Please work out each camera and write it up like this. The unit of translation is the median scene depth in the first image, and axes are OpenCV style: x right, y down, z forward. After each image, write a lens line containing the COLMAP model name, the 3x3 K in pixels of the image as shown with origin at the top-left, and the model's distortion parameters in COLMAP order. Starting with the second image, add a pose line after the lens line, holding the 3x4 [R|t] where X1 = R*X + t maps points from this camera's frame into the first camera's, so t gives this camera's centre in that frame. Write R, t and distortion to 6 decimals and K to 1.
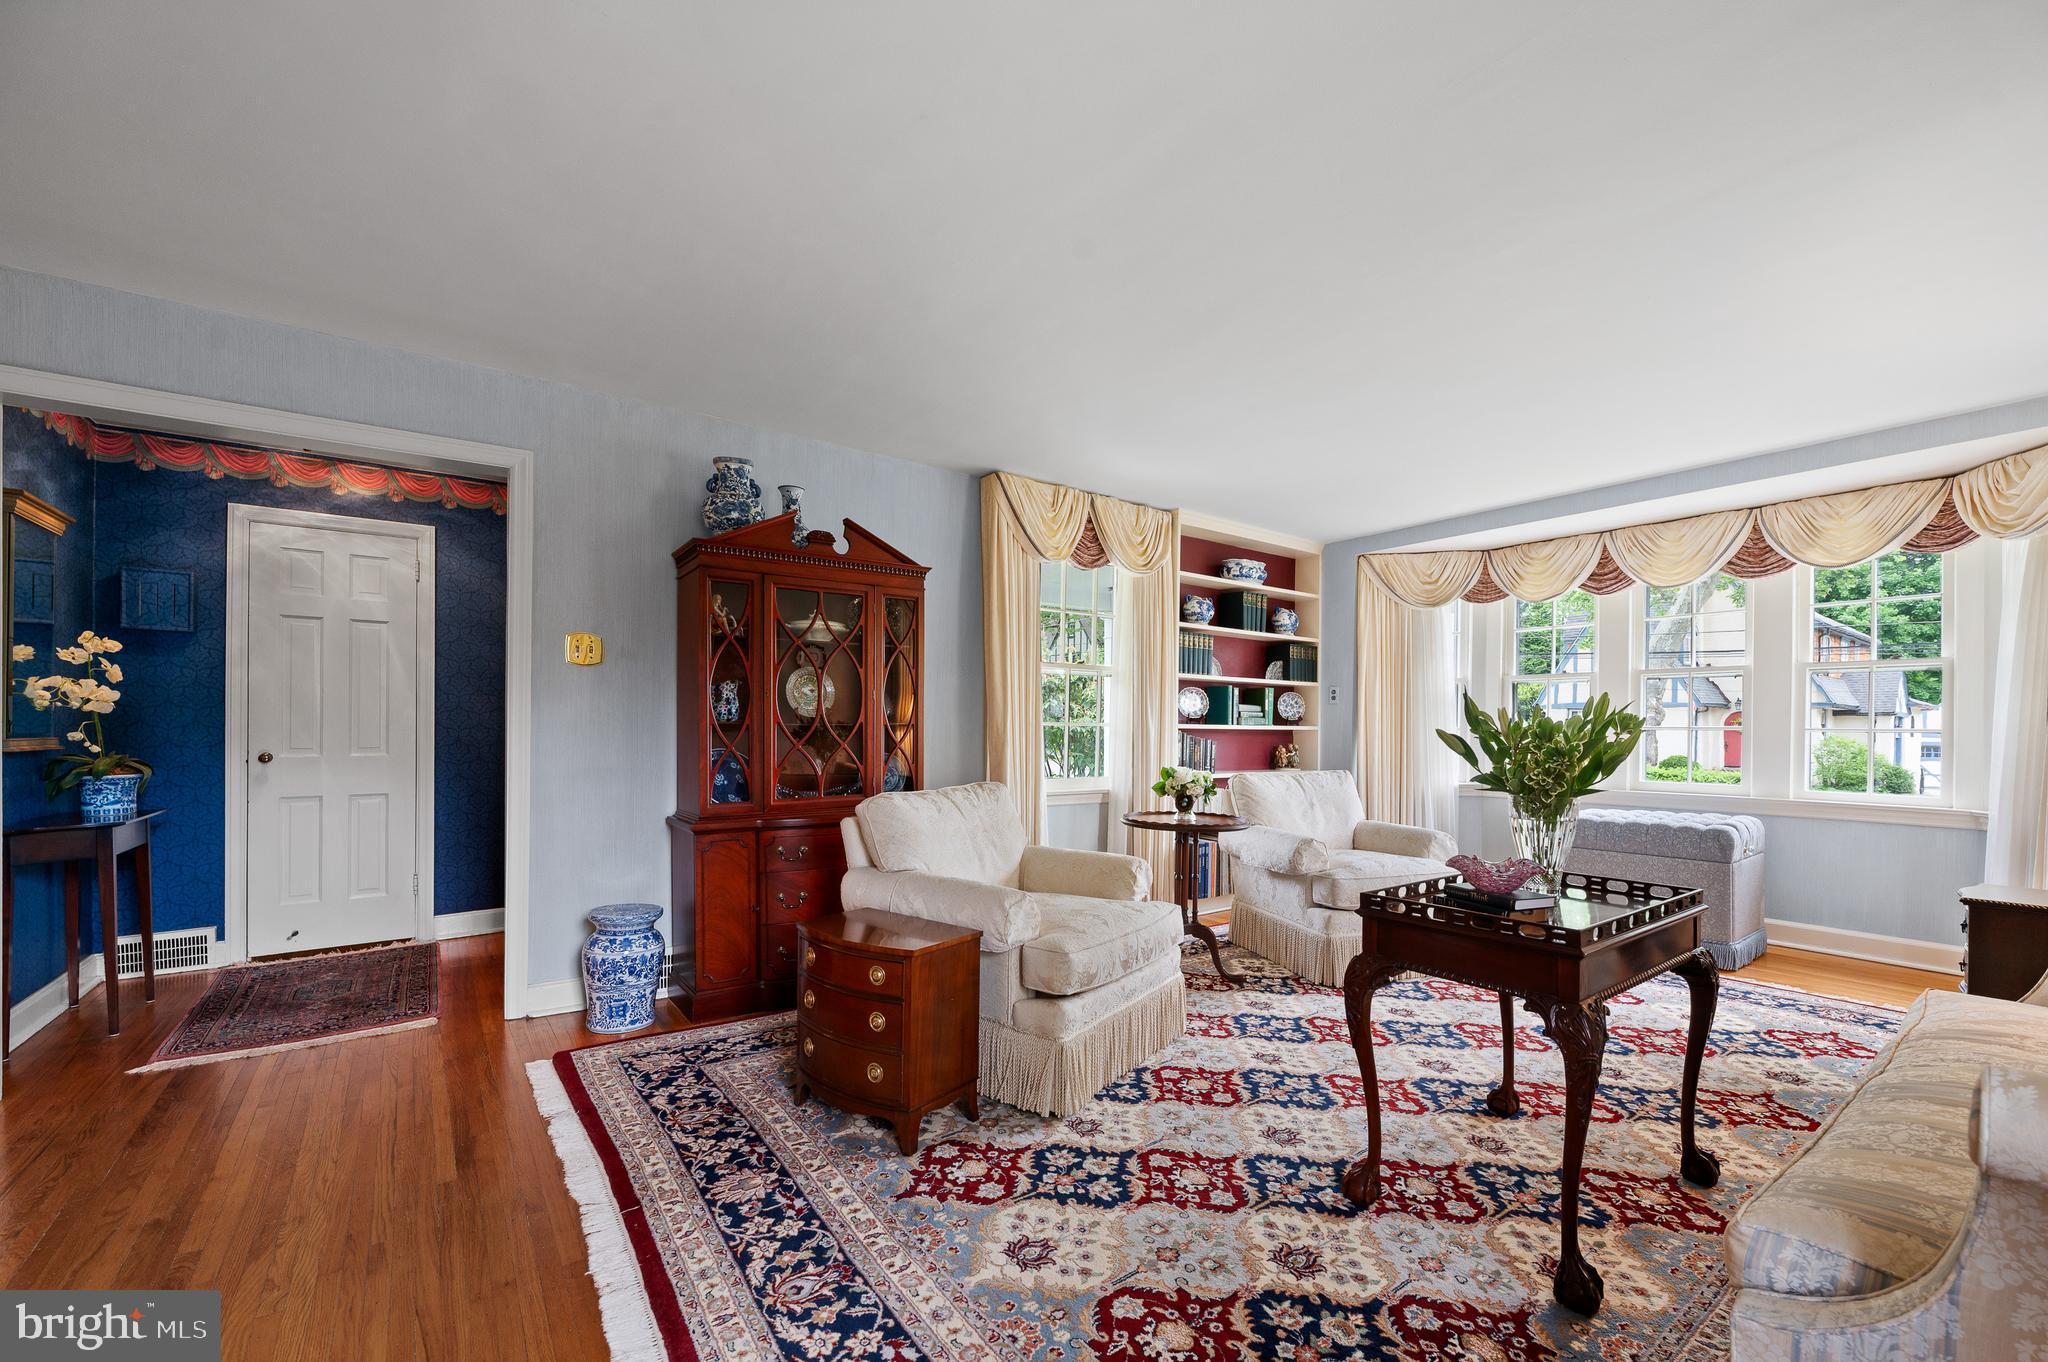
lens RADIAL K [[835.5, 0, 1029.7], [0, 835.5, 737.9], [0, 0, 1]] dist [-0.001712, 0.000272]
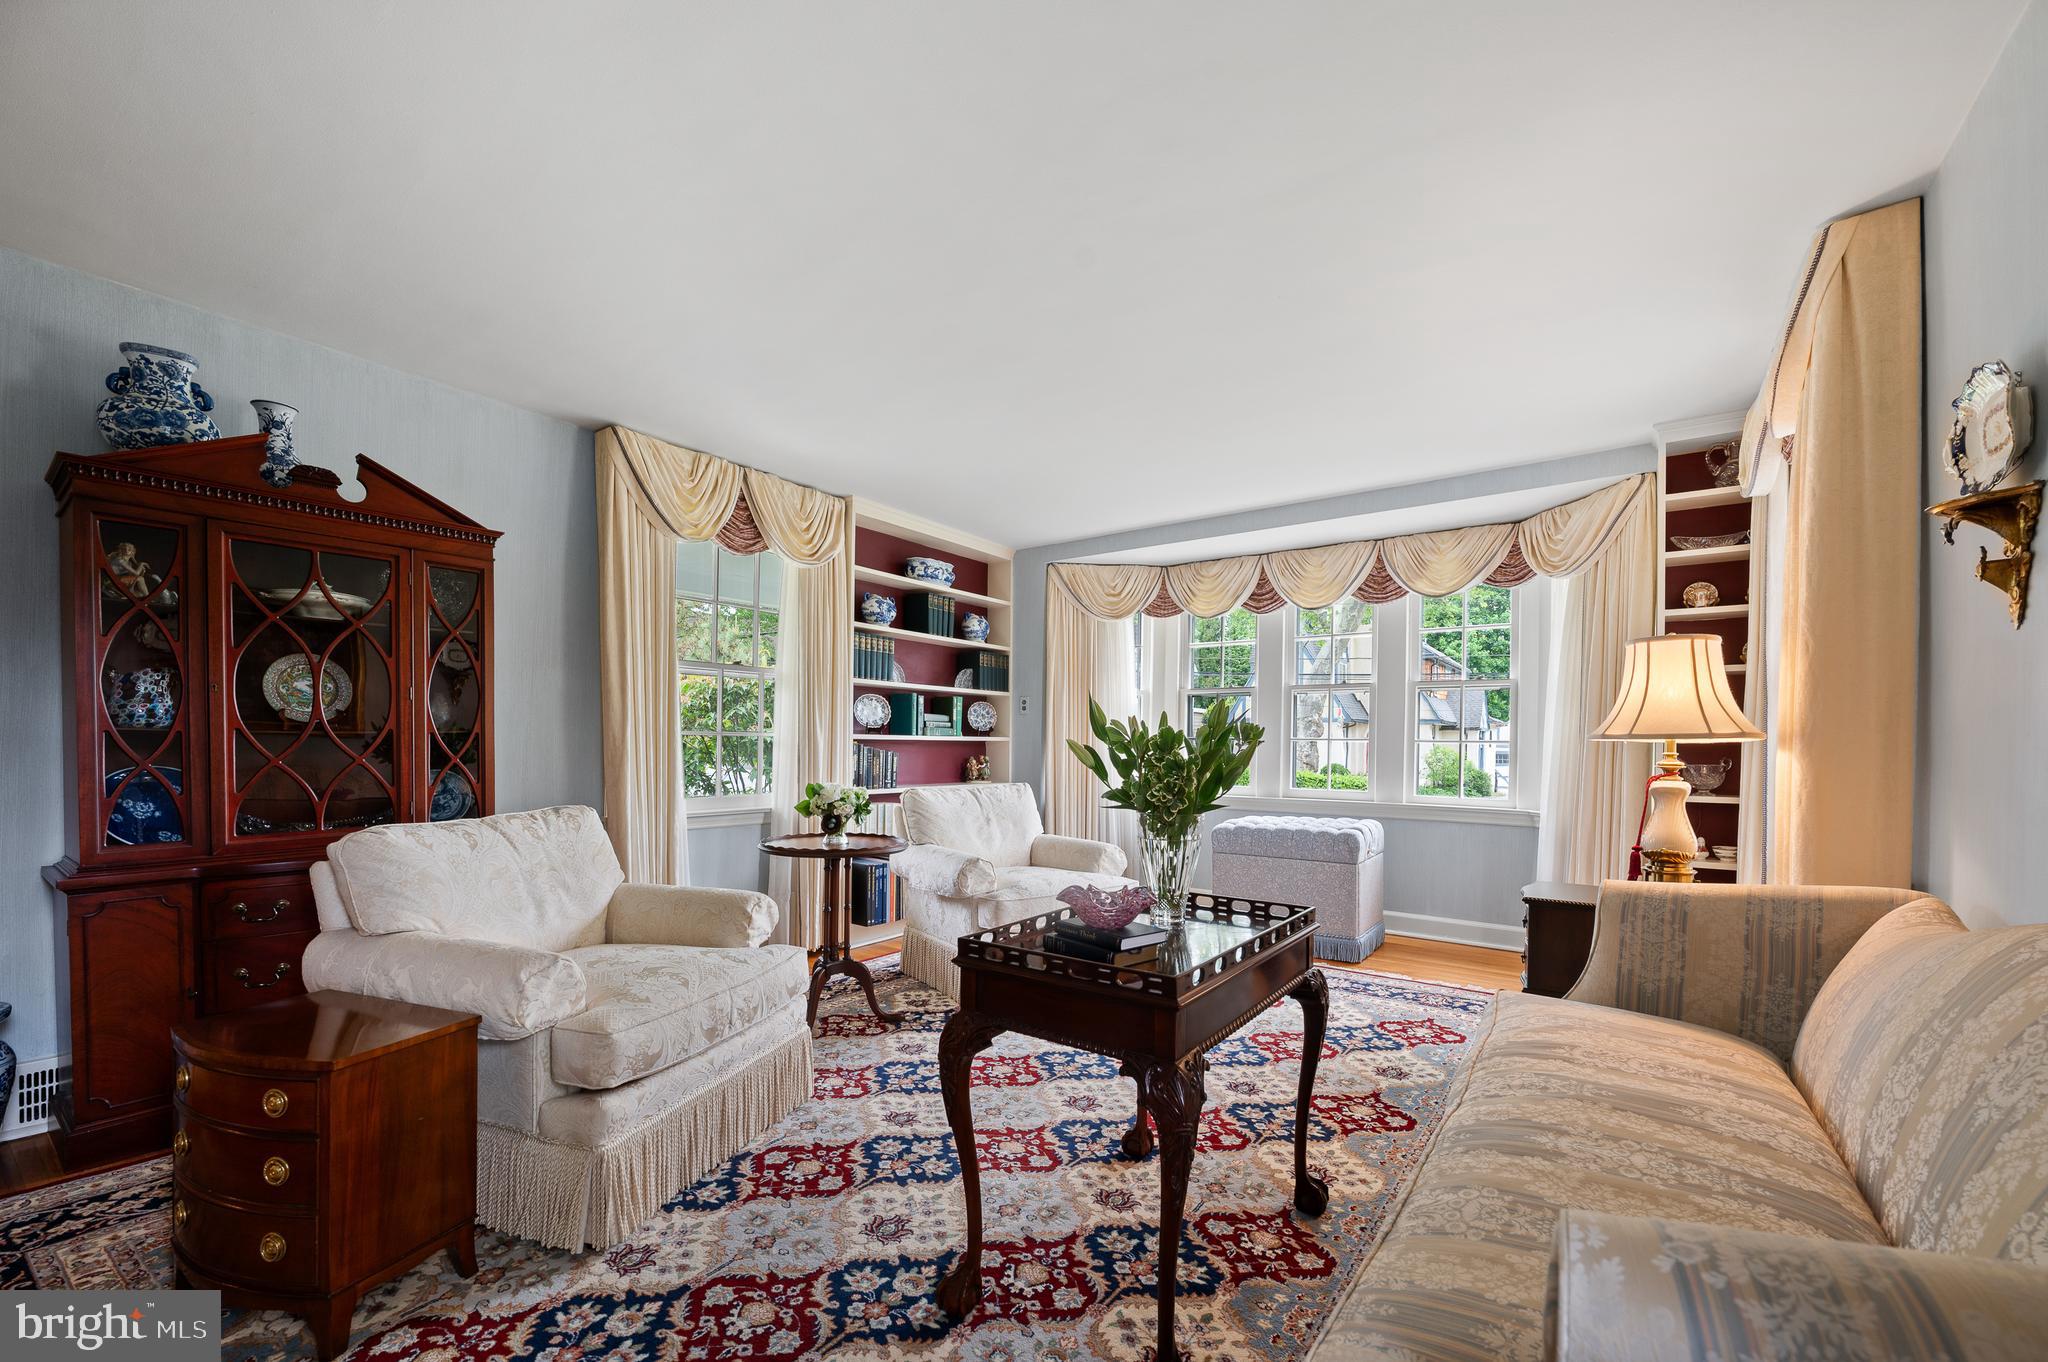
lens RADIAL K [[818.5, 0, 1035.1], [0, 818.5, 763.4], [0, 0, 1]] dist [-0.002124, -0.000025]
pose [[0.953637, -0.006646, 0.300886, 0.138678], [0.001449, 0.999846, 0.017493, -0.000259], [-0.300956, -0.016246, 0.953500, 0.129266]]
